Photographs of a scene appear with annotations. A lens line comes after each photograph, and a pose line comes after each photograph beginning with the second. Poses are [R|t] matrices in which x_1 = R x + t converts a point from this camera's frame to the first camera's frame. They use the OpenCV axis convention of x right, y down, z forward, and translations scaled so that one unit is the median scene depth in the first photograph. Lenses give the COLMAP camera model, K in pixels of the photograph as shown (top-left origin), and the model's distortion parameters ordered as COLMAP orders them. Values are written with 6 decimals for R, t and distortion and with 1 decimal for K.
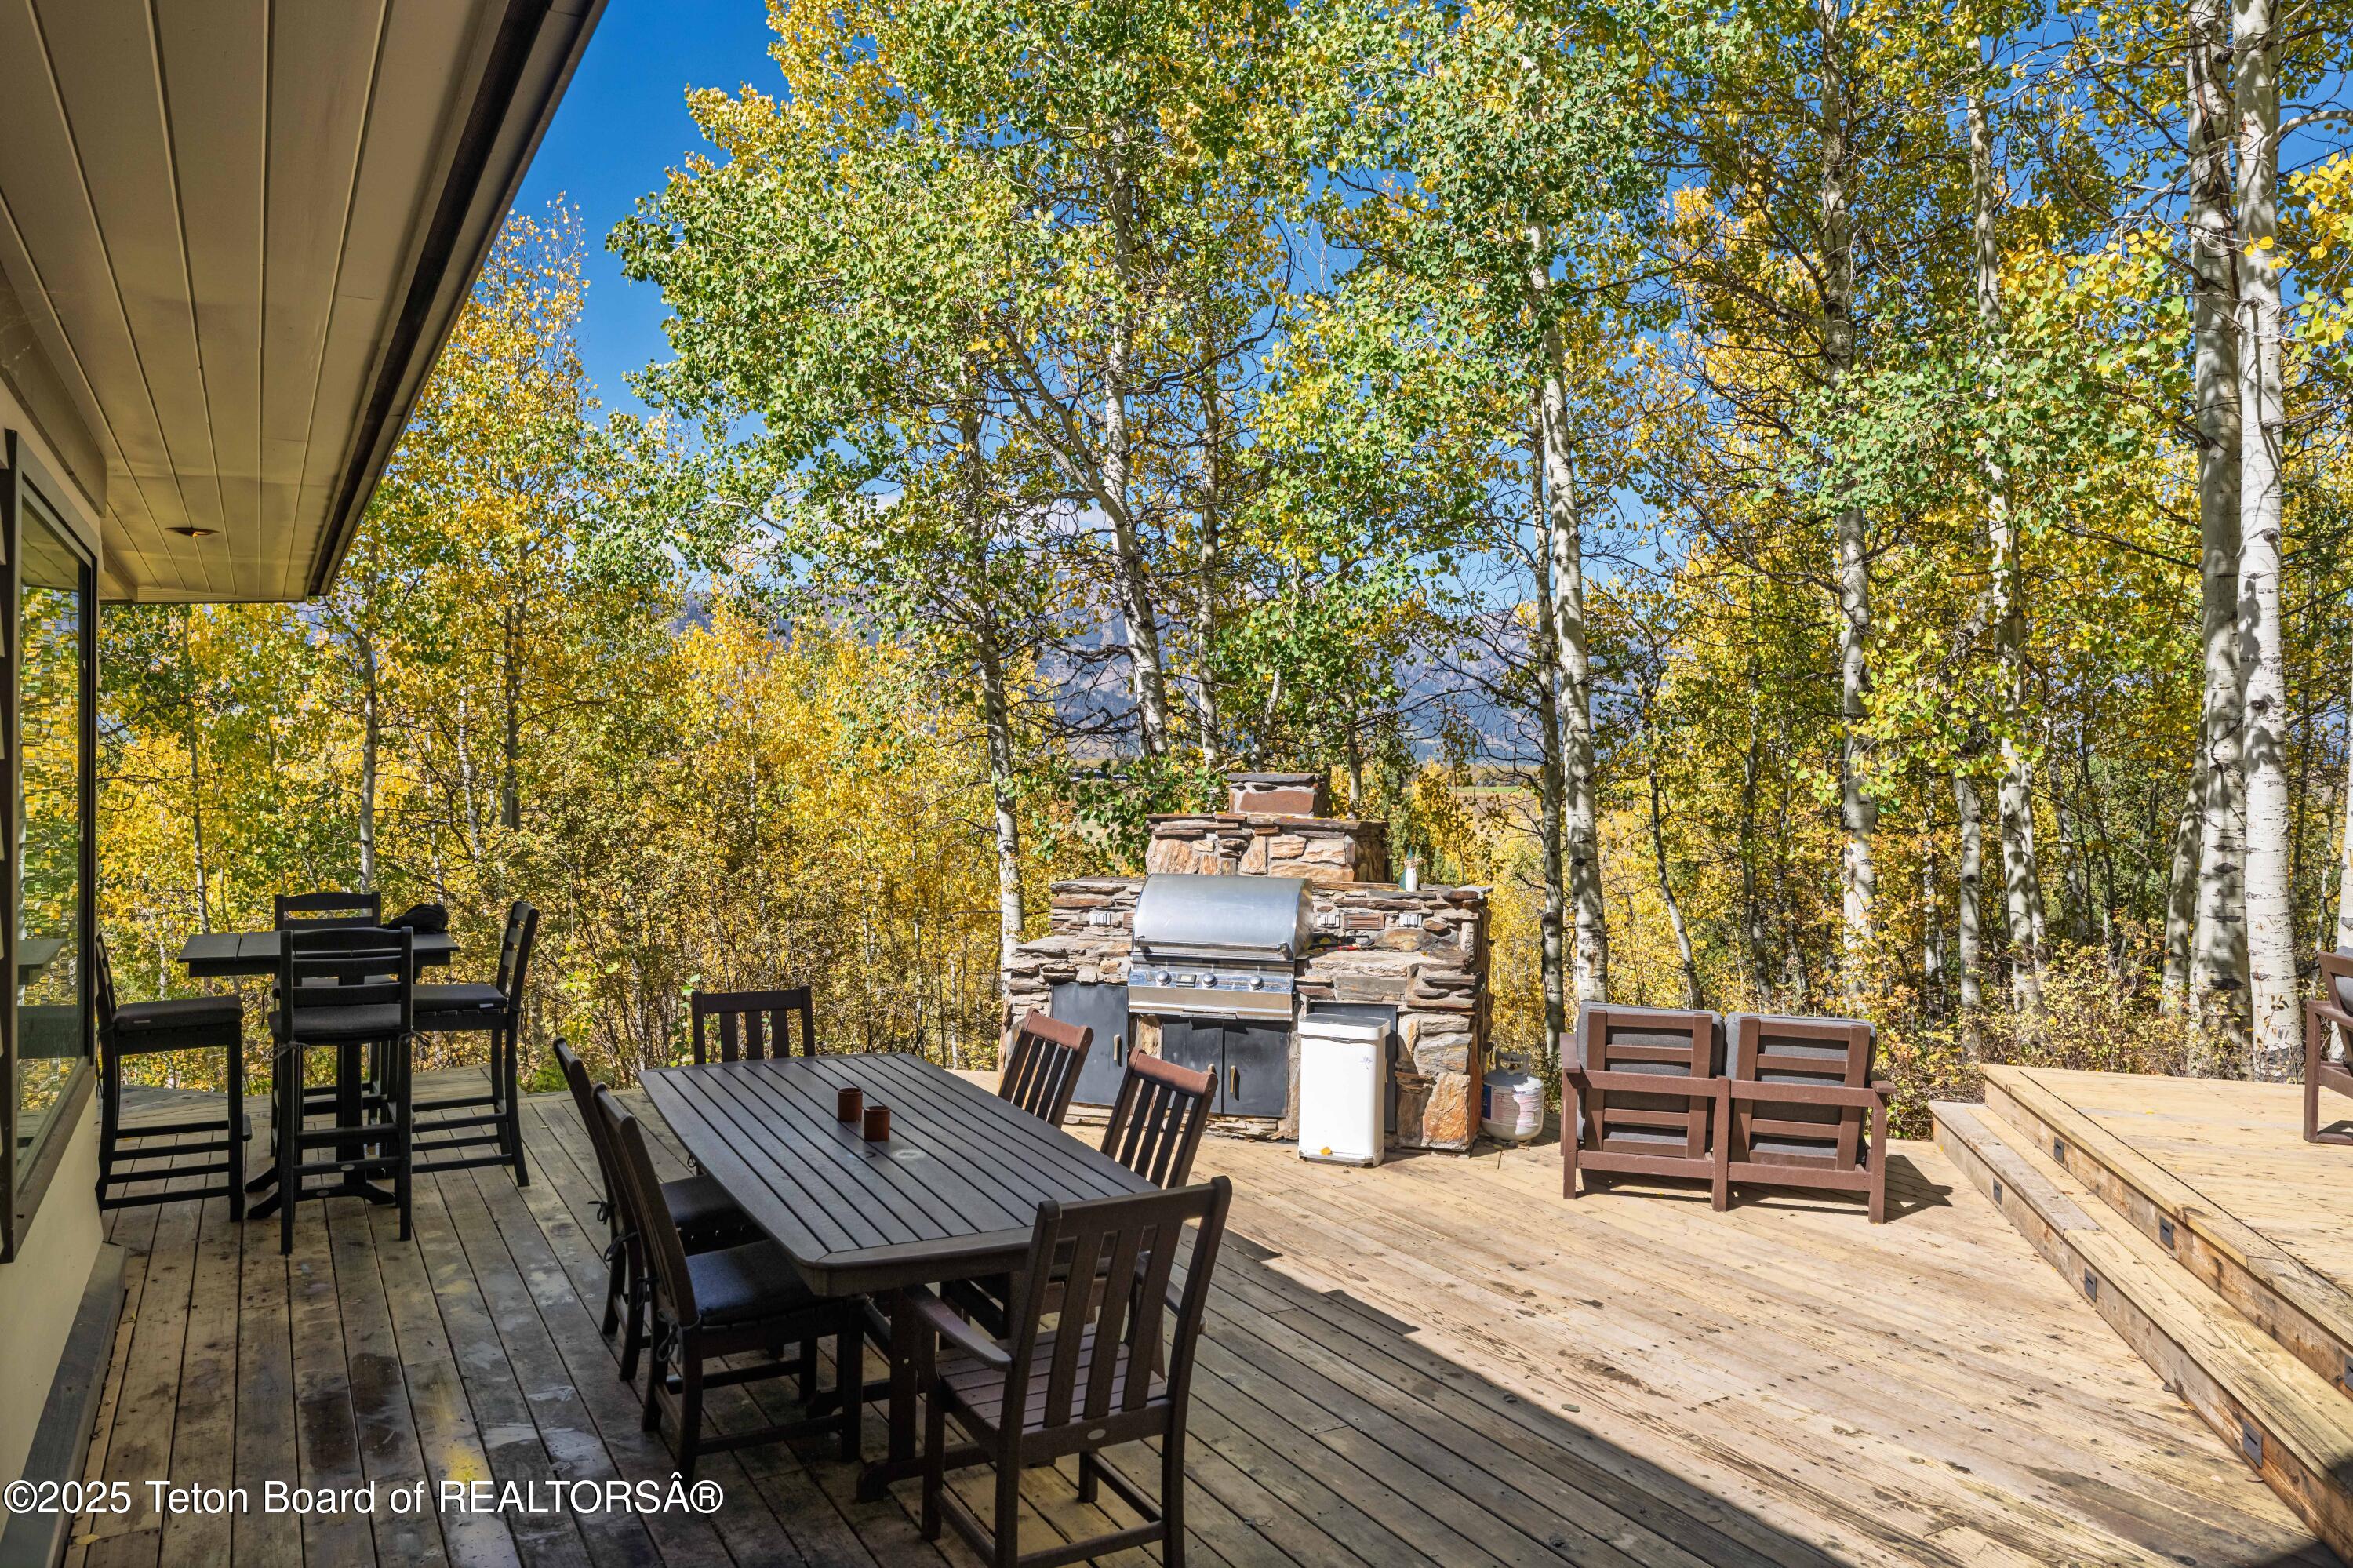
lens RADIAL K [[1578.7, 0, 1168.7], [0, 1578.7, 802.2], [0, 0, 1]] dist [0.009311, 0.001730]
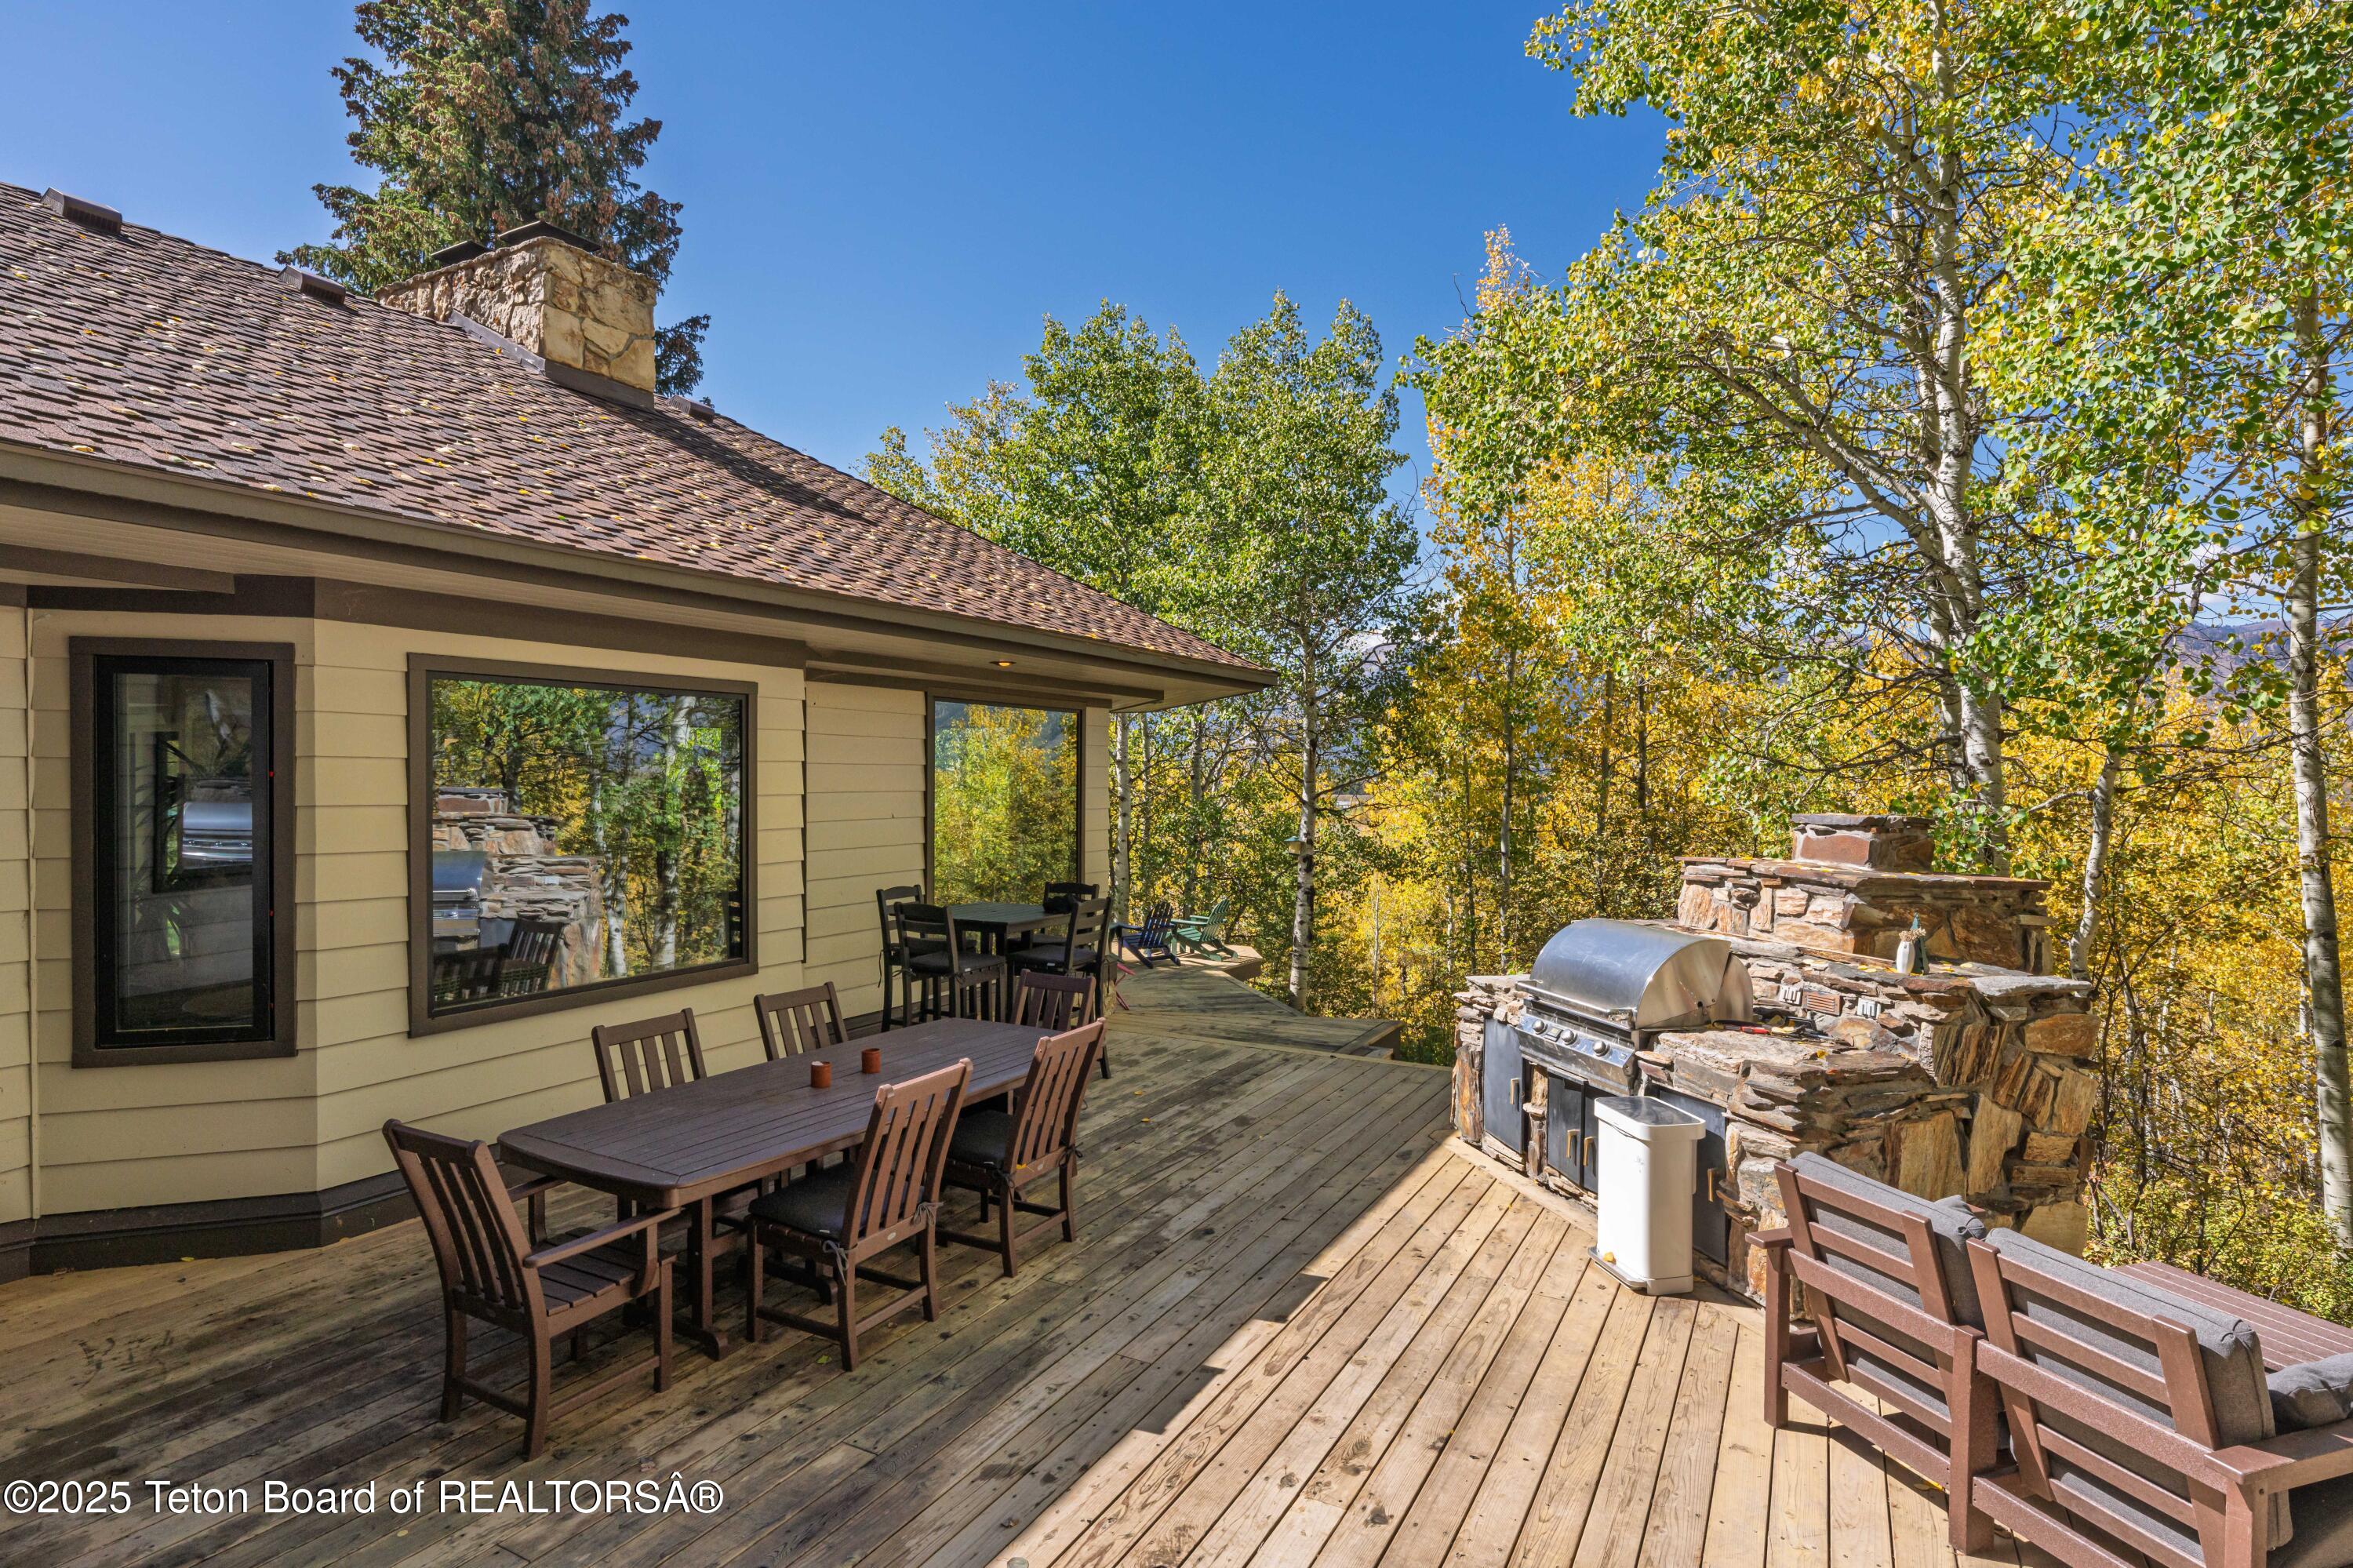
lens RADIAL K [[1198.9, 0, 1167.0], [0, 1198.9, 777.6], [0, 0, 1]] dist [0.011837, -0.002624]
pose [[0.516322, -0.013759, -0.856284, 0.485721], [-0.016566, 0.999523, -0.026050, -0.017266], [0.856234, 0.027635, 0.515848, 0.405057]]
